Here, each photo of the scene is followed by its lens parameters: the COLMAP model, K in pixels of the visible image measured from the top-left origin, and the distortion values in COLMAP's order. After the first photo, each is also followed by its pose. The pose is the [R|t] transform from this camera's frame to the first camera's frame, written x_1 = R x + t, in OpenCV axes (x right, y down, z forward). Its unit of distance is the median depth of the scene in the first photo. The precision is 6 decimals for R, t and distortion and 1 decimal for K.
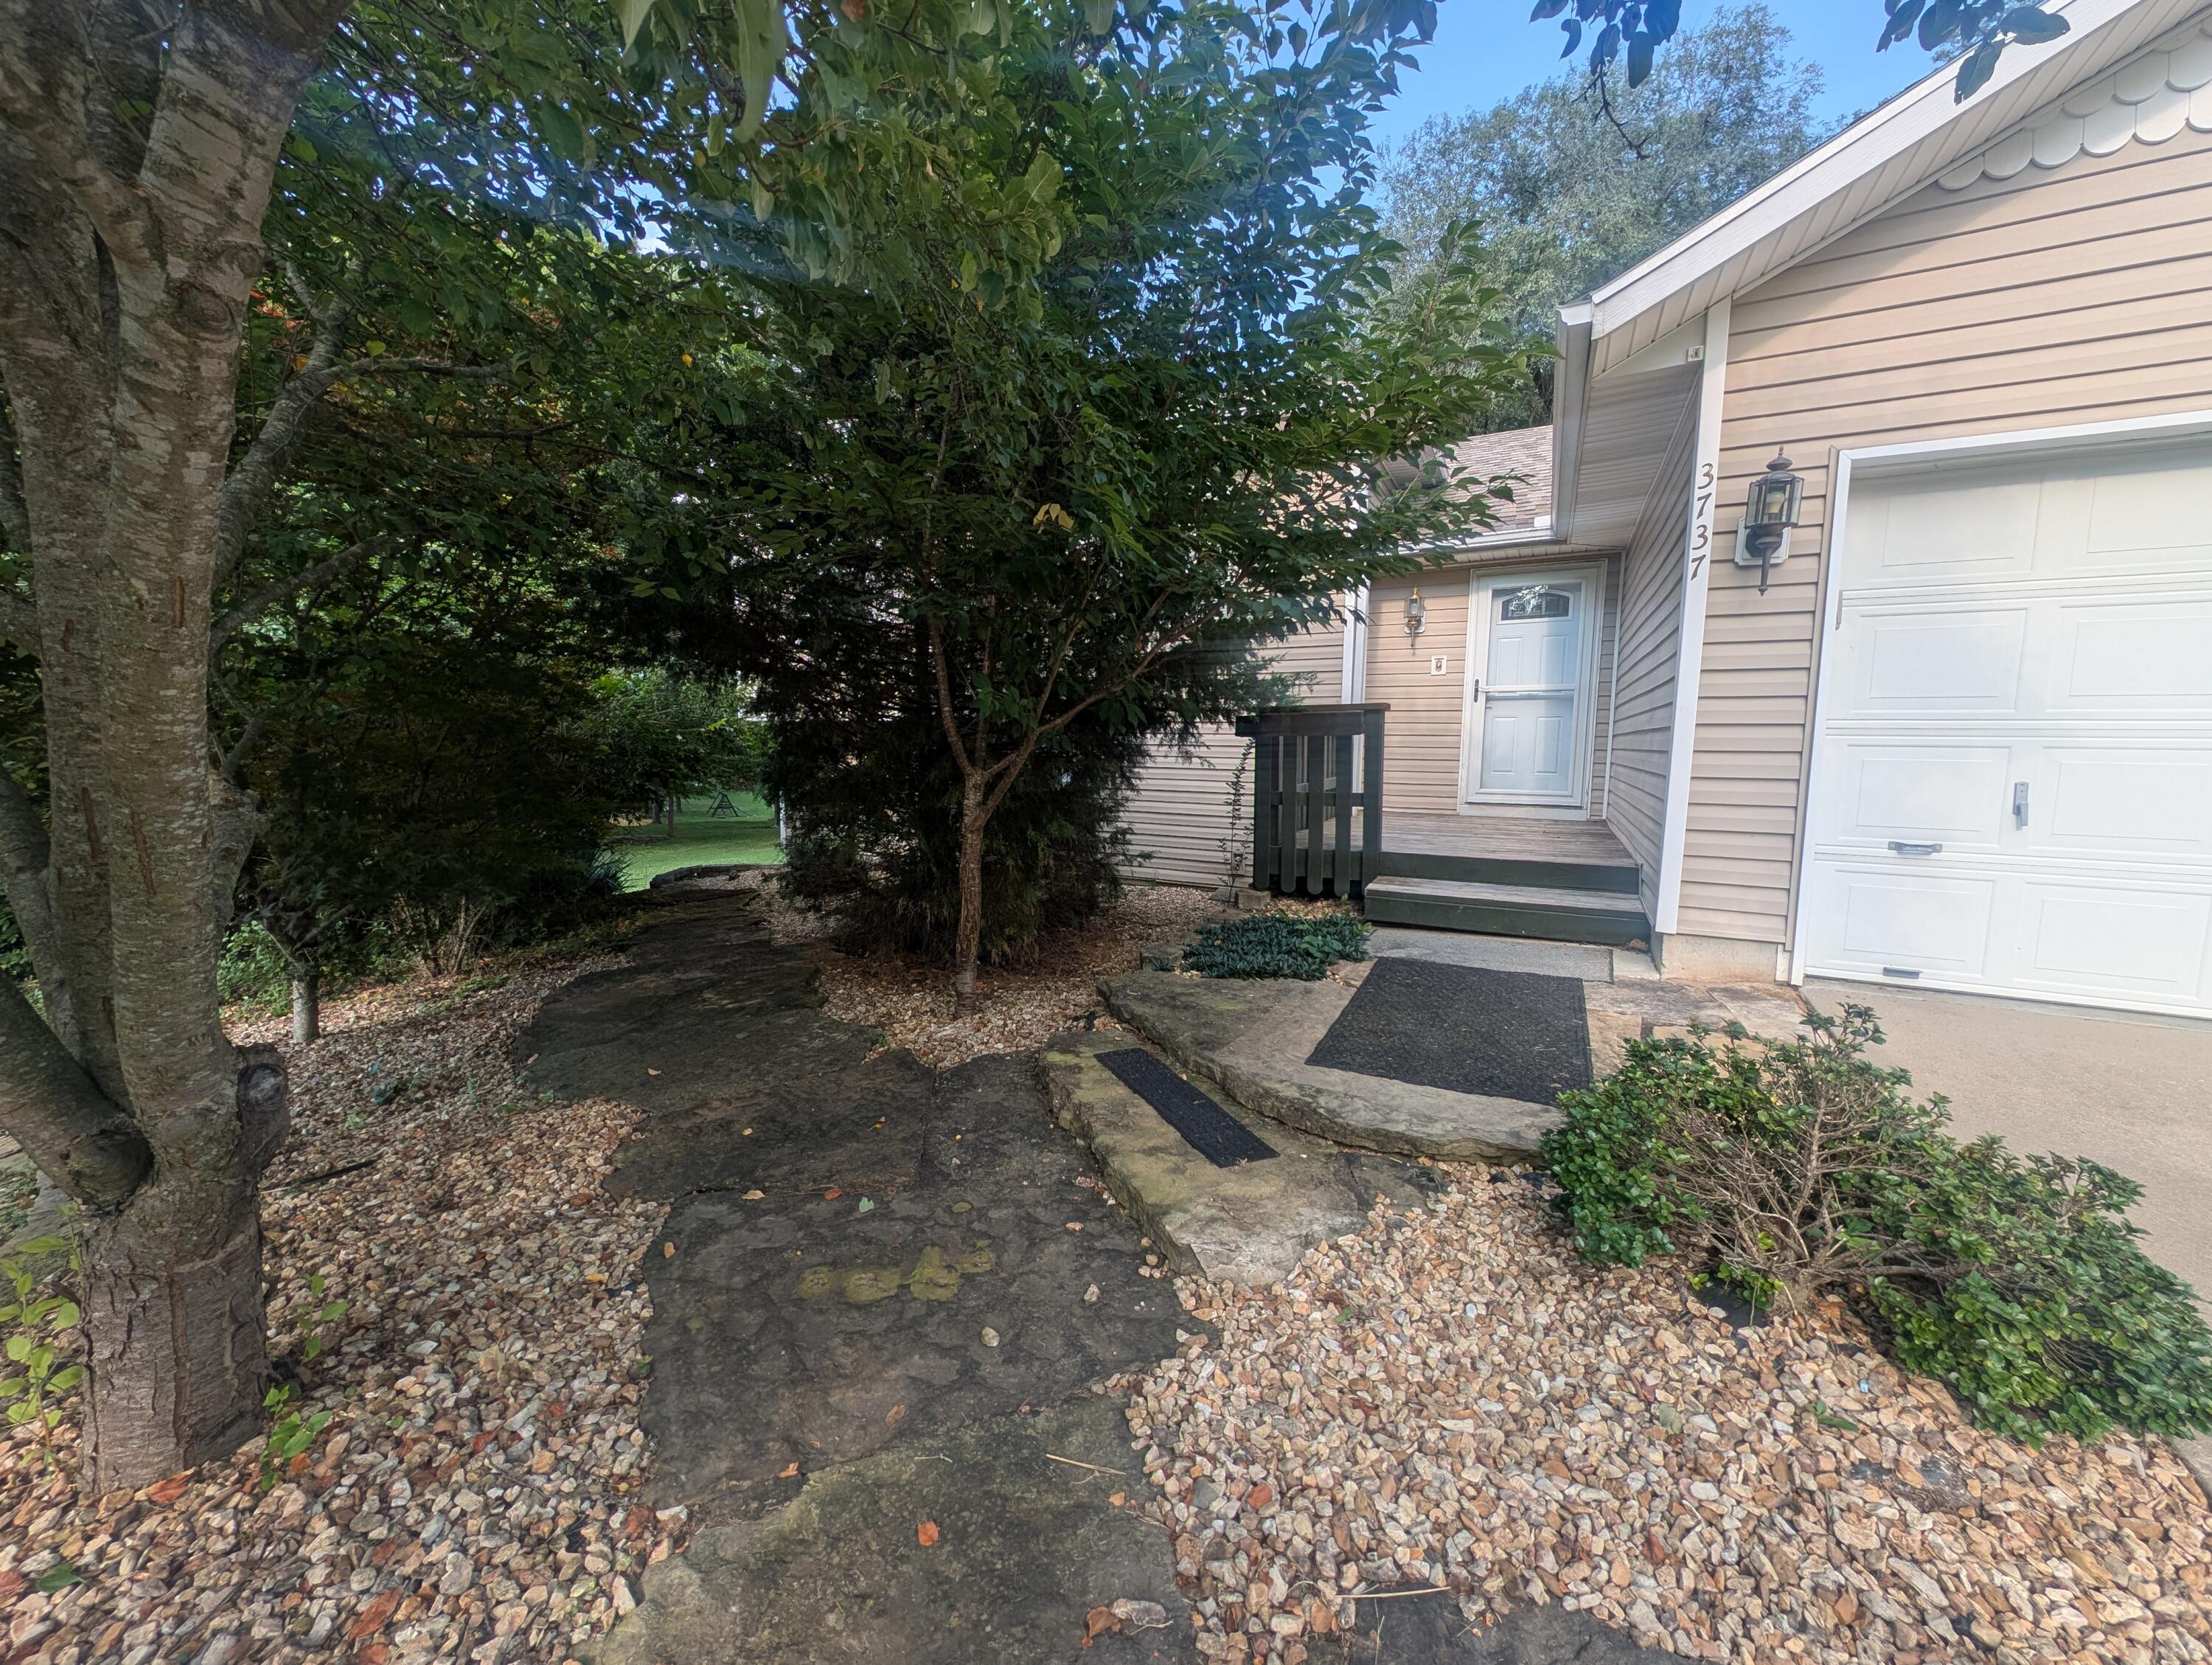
lens RADIAL K [[832.5, 0, 1104.6], [0, 832.5, 833.6], [0, 0, 1]] dist [0.004165, 0.000332]
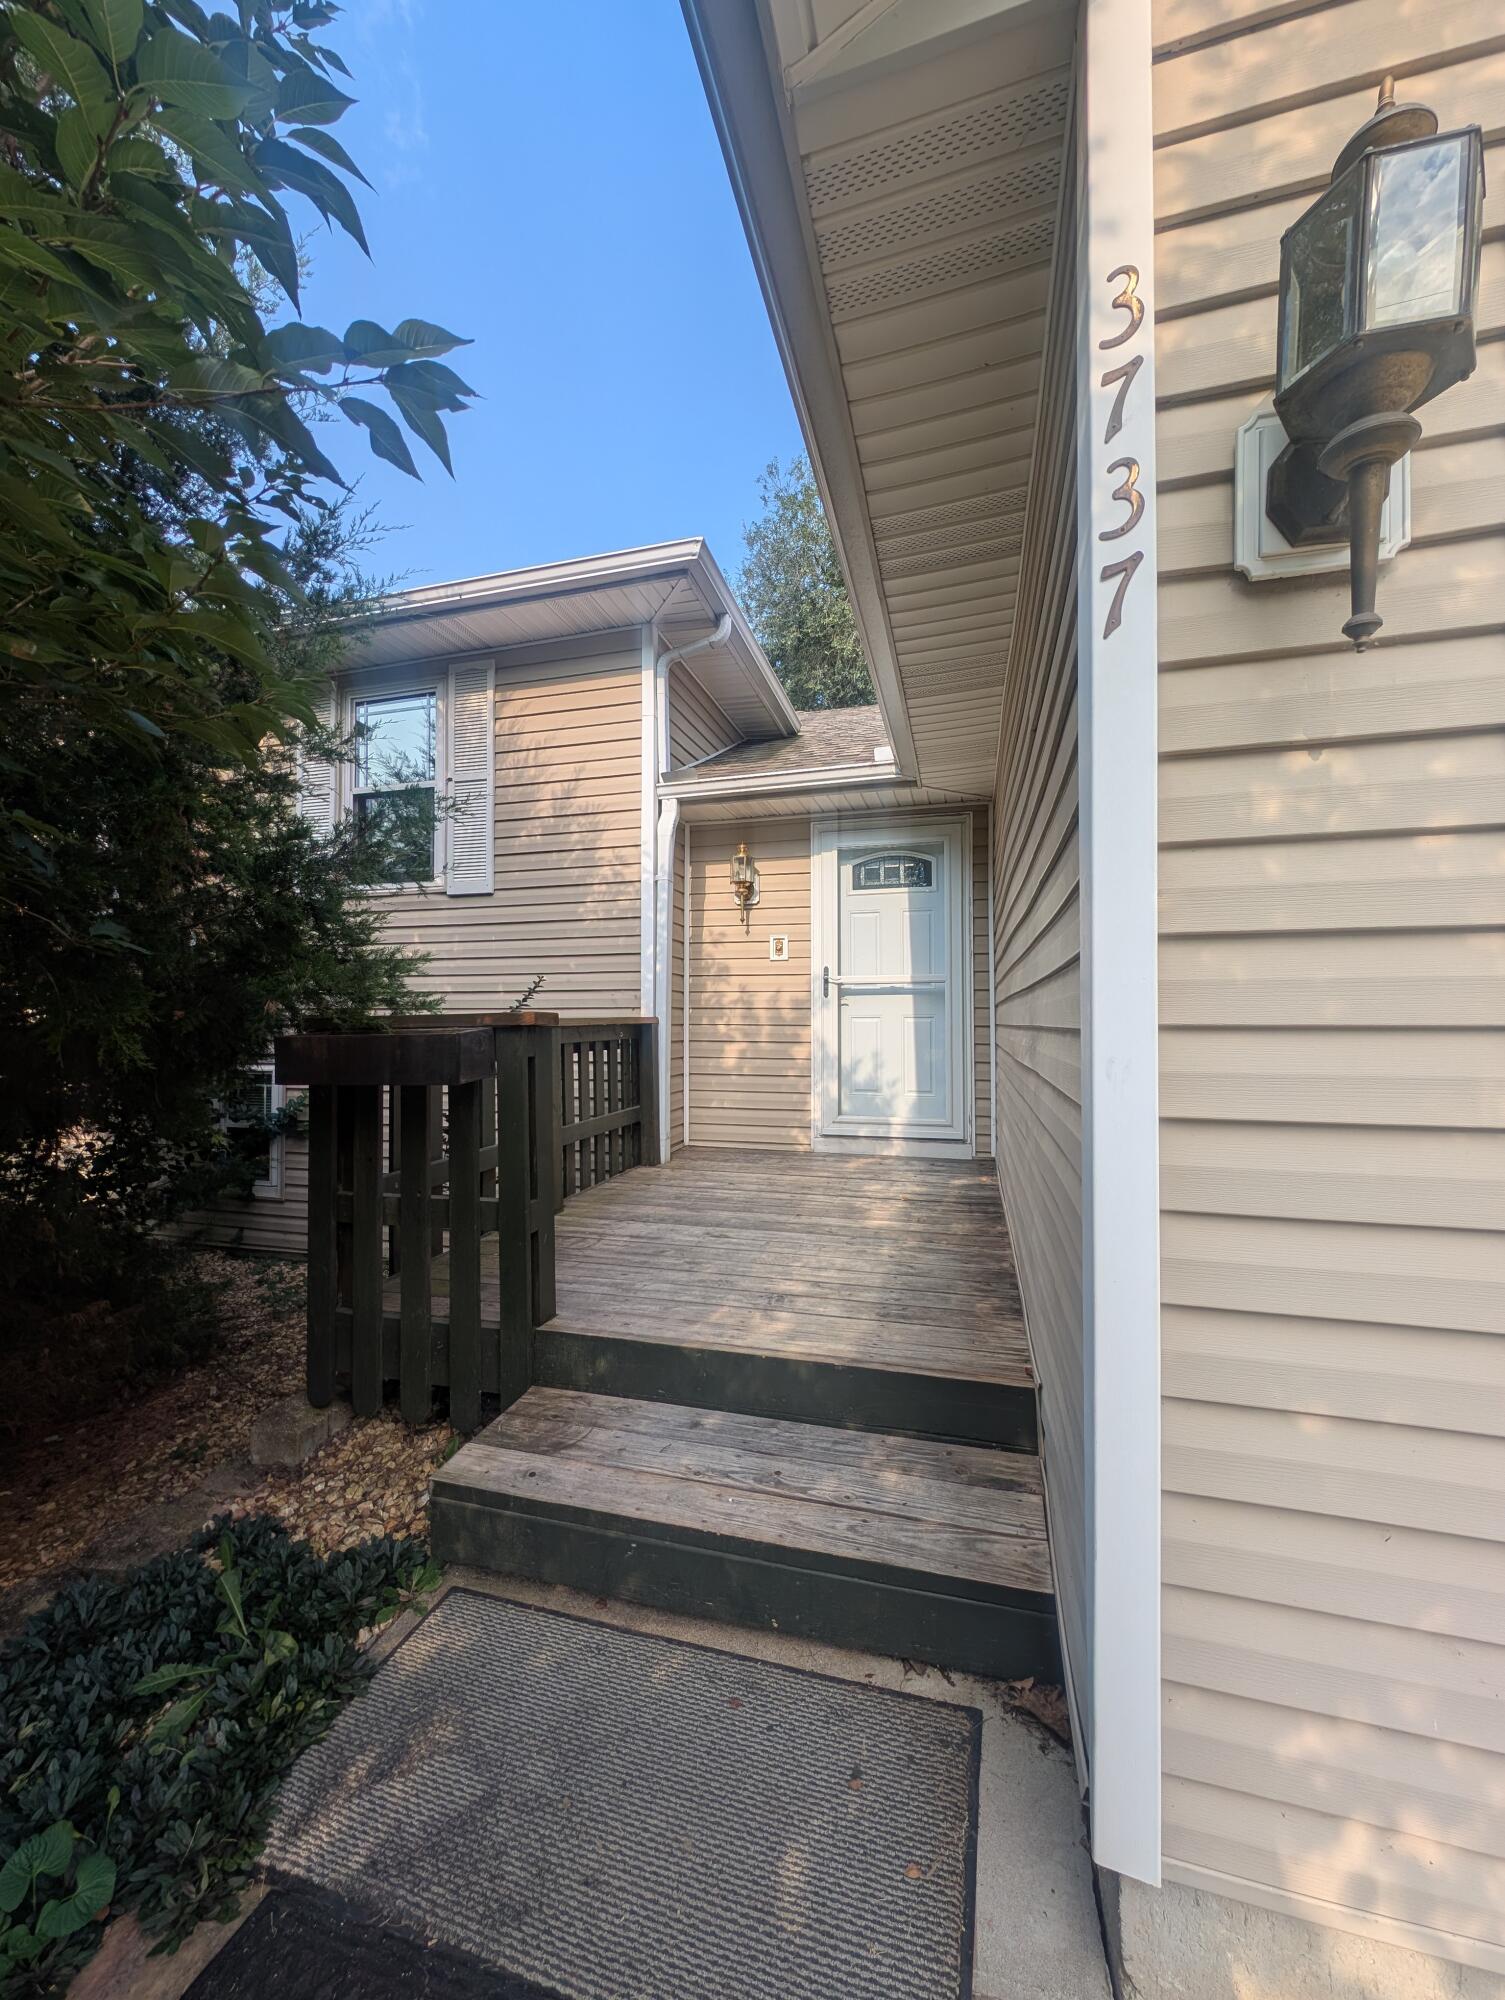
lens RADIAL K [[752.7, 0, 750.5], [0, 752.7, 1010.6], [0, 0, 1]] dist [0.004165, 0.000332]
pose [[0.979596, -0.005540, 0.200898, 0.271145], [0.029993, 0.992455, -0.118883, -0.075620], [-0.198724, 0.122483, 0.972372, 0.402764]]
